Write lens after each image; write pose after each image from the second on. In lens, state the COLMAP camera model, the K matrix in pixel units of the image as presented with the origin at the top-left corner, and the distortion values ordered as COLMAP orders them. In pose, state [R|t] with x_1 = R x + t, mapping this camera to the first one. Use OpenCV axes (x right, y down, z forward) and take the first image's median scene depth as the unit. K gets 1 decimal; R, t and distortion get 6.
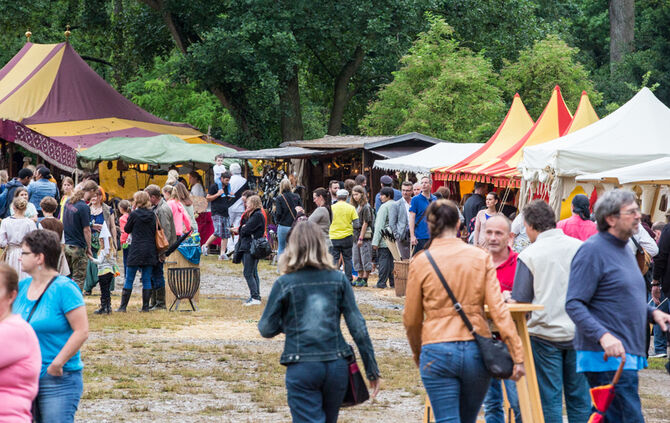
lens RADIAL K [[3985.5, 0, 335.0], [0, 3985.5, 211.4], [0, 0, 1]] dist [0.829281, 0.000000]
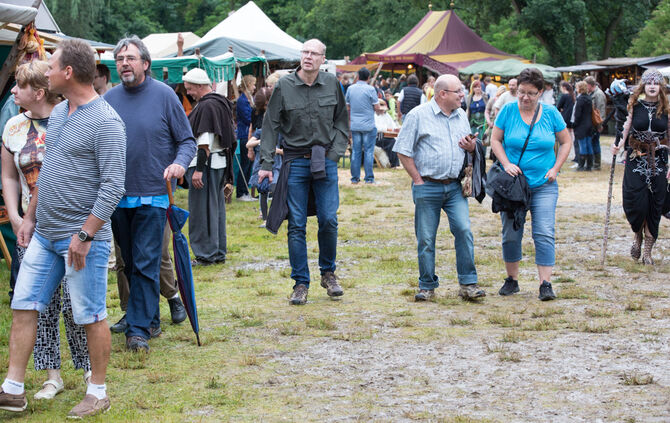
lens RADIAL K [[1788.0, 0, 335.1], [0, 1788.0, 211.7], [0, 0, 1]] dist [-0.436599, 0.000000]
pose [[0.991656, 0.000311, -0.128915, -0.018333], [0.007174, 0.998314, 0.057596, 0.001454], [0.128716, -0.058041, 0.989982, 0.230283]]
